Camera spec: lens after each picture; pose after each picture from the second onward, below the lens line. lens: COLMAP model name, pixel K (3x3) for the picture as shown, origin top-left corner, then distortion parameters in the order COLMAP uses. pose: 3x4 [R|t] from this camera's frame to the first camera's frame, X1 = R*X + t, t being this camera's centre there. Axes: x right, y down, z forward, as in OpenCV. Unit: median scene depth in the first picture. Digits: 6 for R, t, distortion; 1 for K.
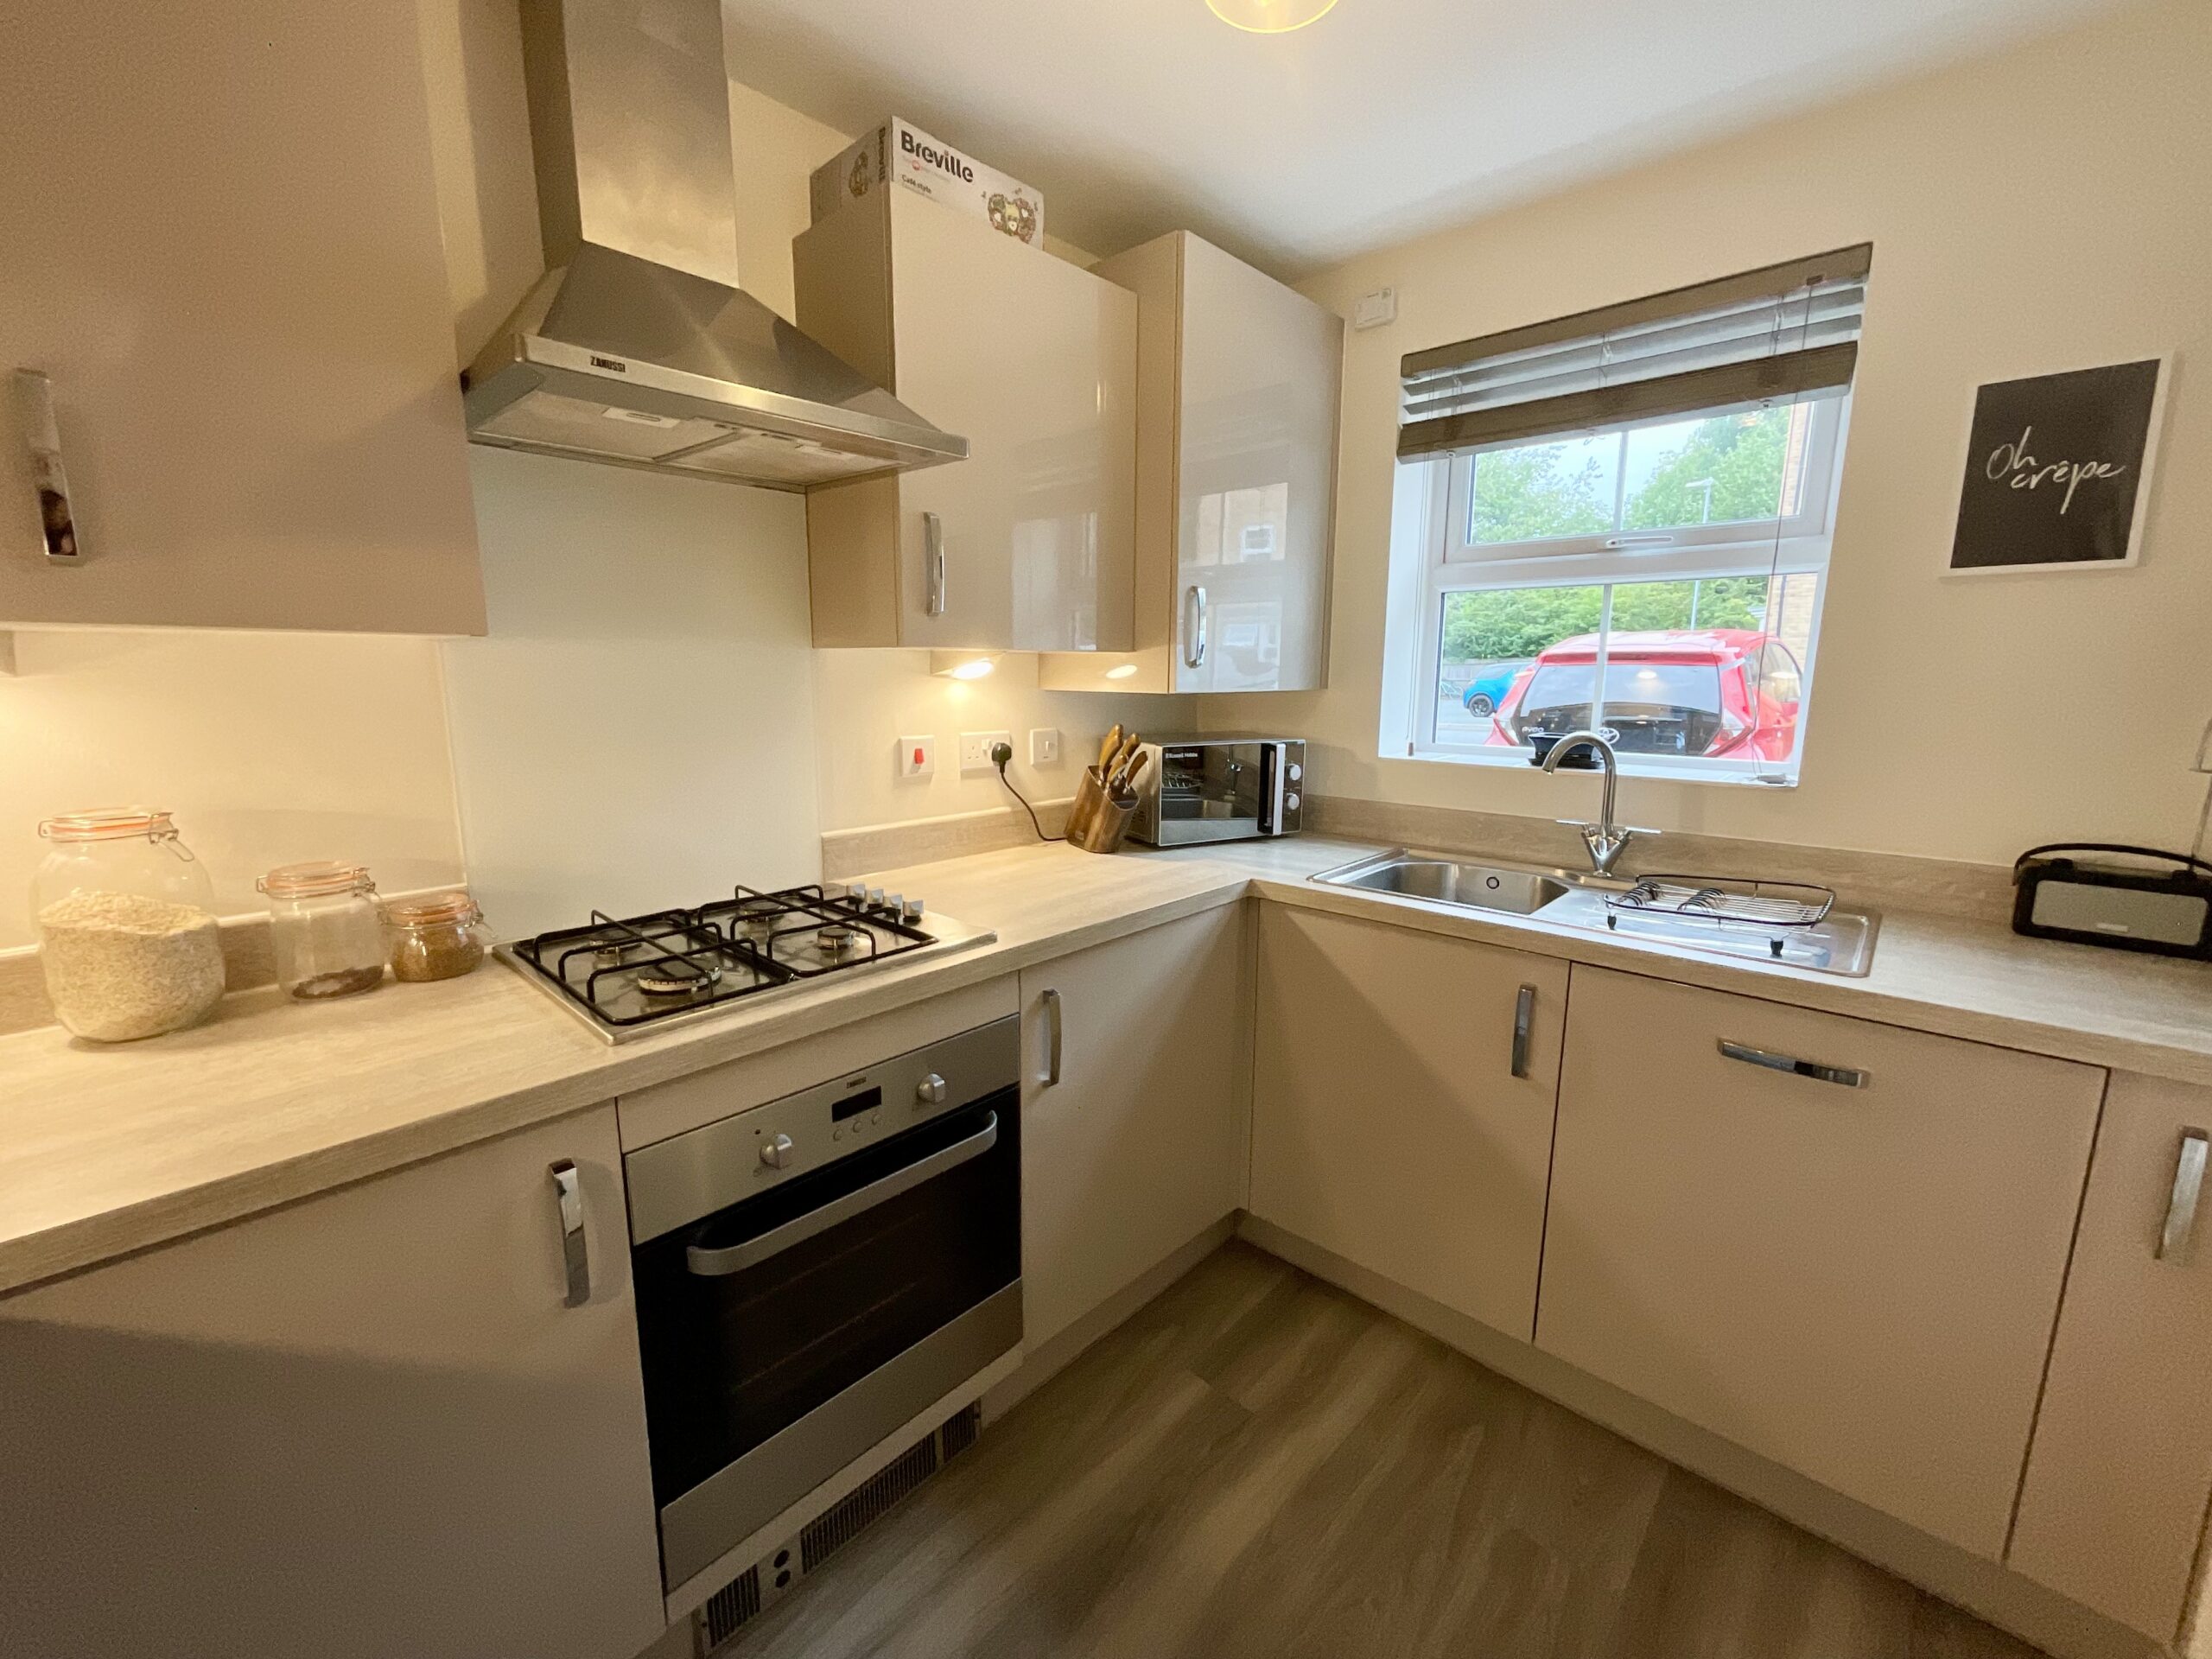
lens RADIAL K [[905.4, 0, 1104.1], [0, 905.4, 824.8], [0, 0, 1]] dist [0.003358, 0.001508]
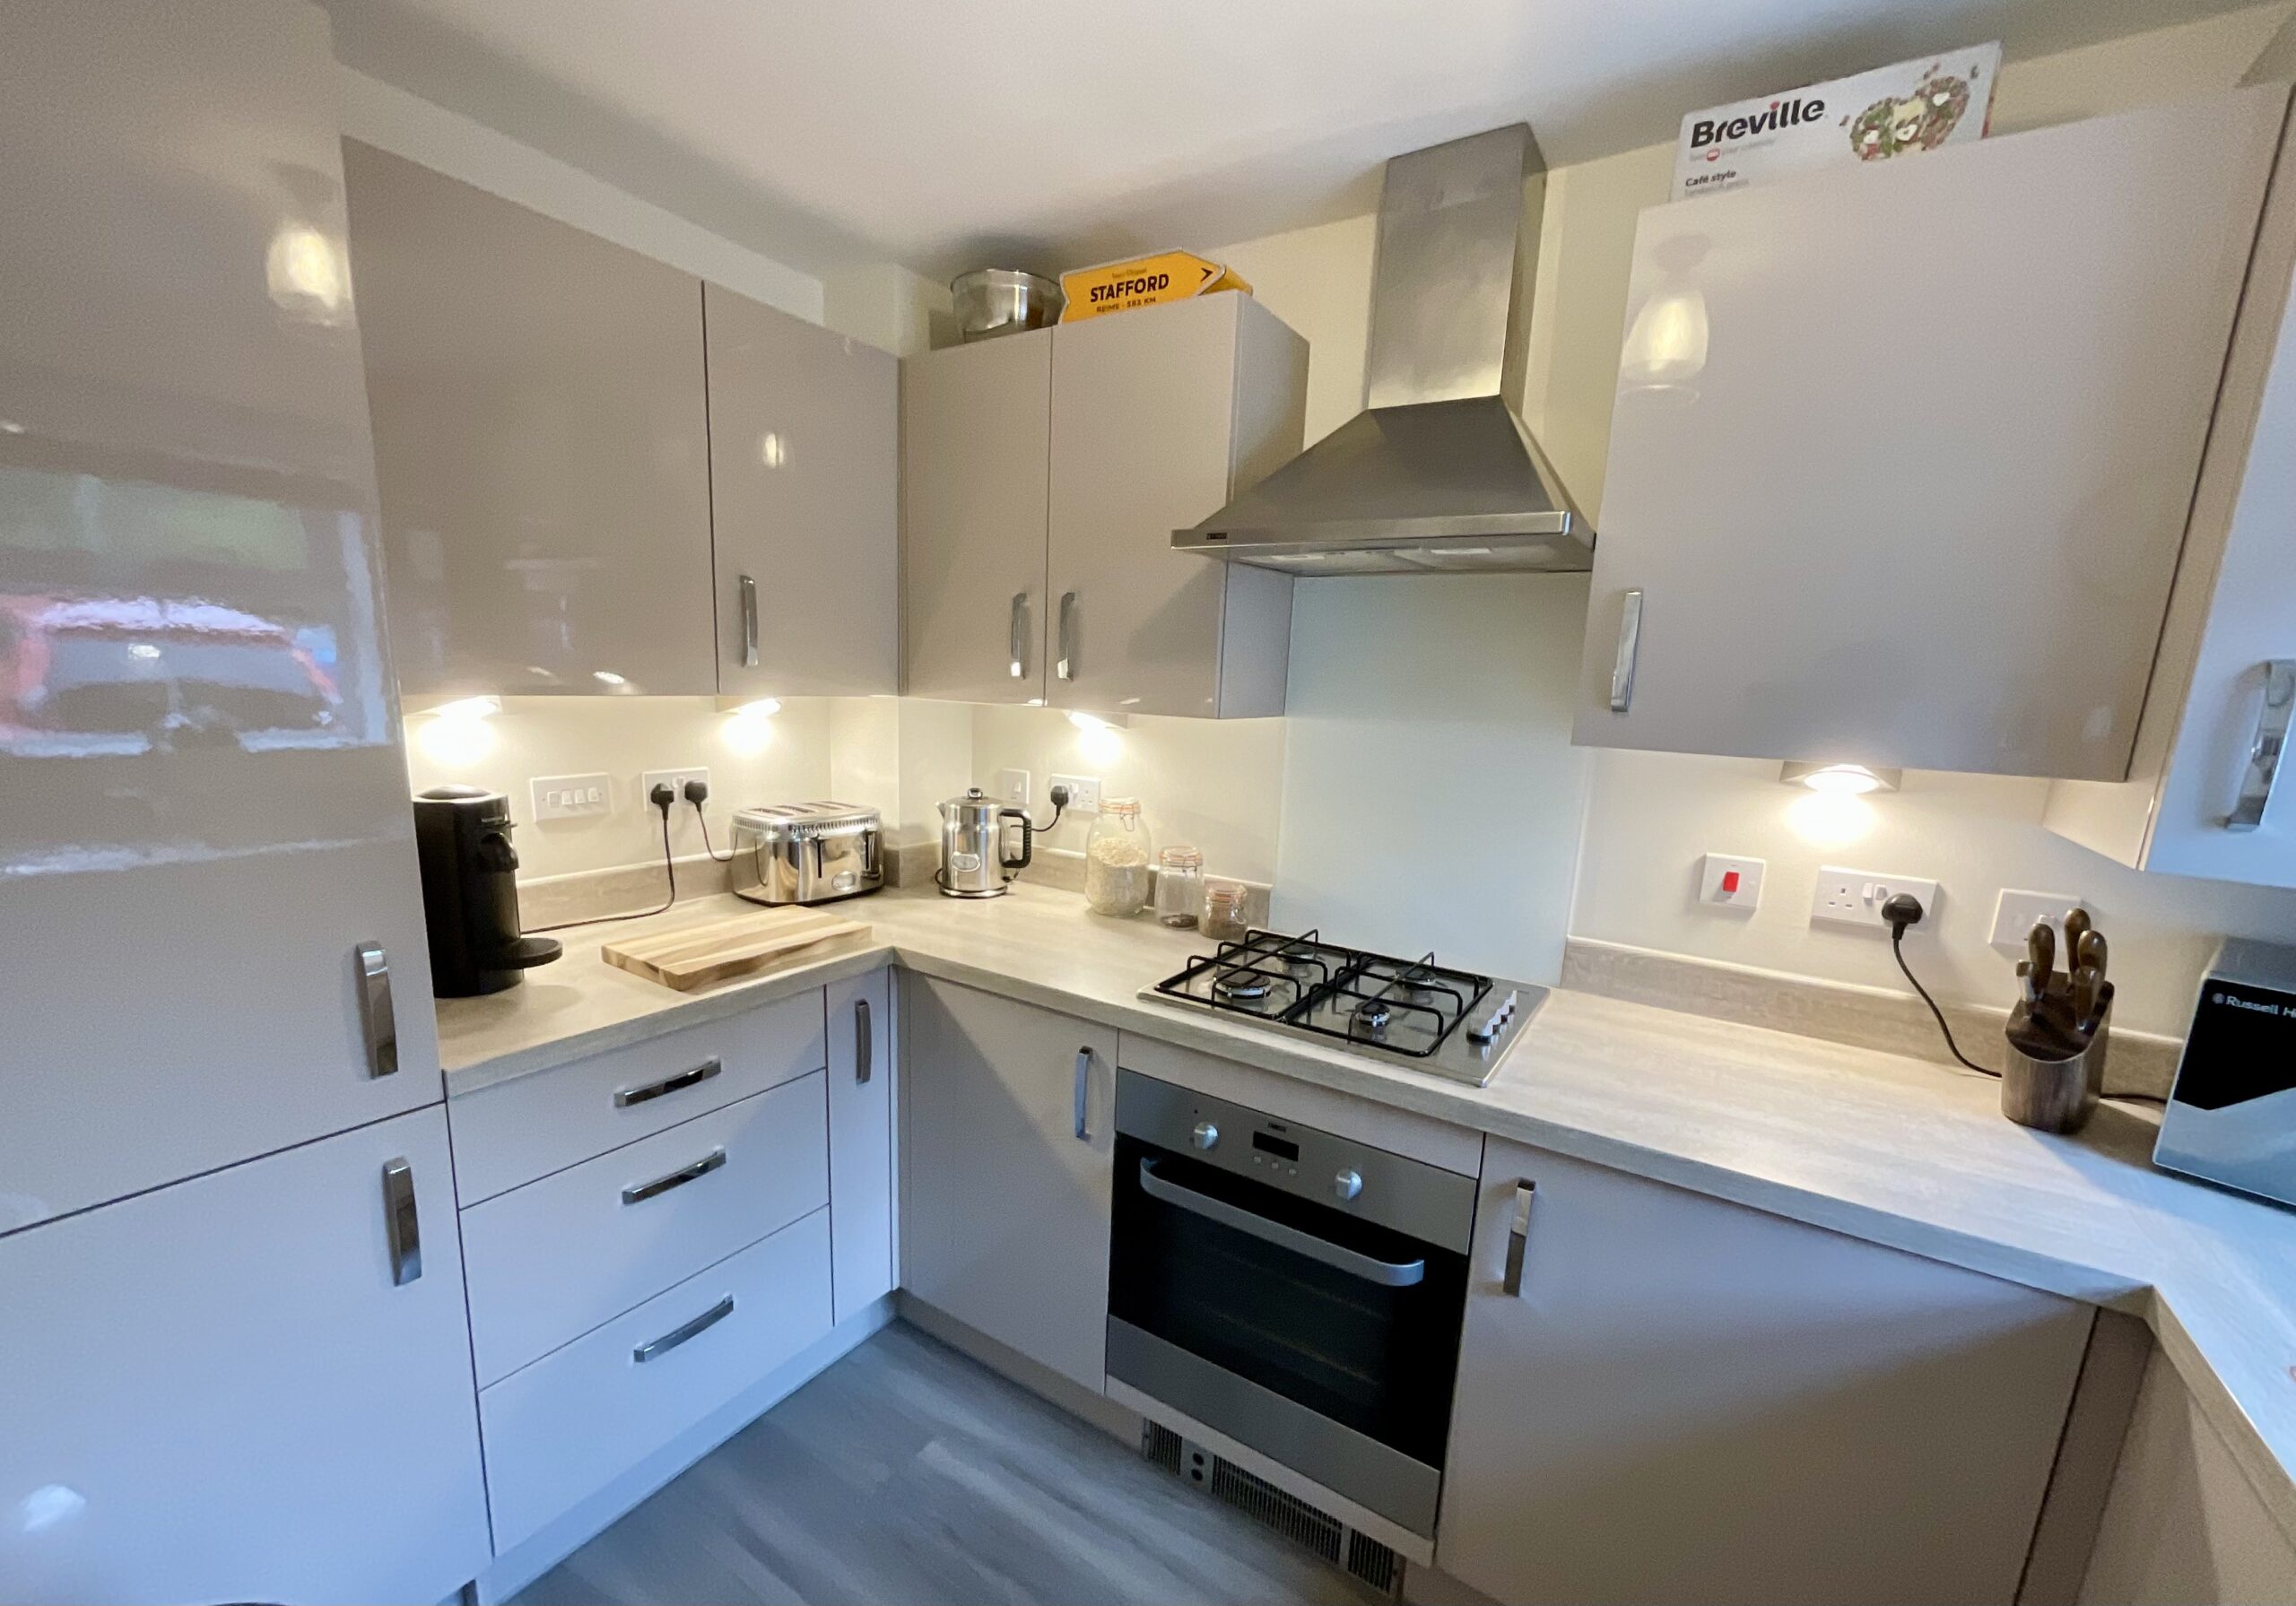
lens RADIAL K [[948.6, 0, 1129.4], [0, 948.6, 862.6], [0, 0, 1]] dist [-0.004503, 0.000072]
pose [[0.168160, 0.198370, -0.965594, 0.605736], [-0.206248, 0.964943, 0.162318, -0.145954], [0.963942, 0.171856, 0.203178, 0.422397]]
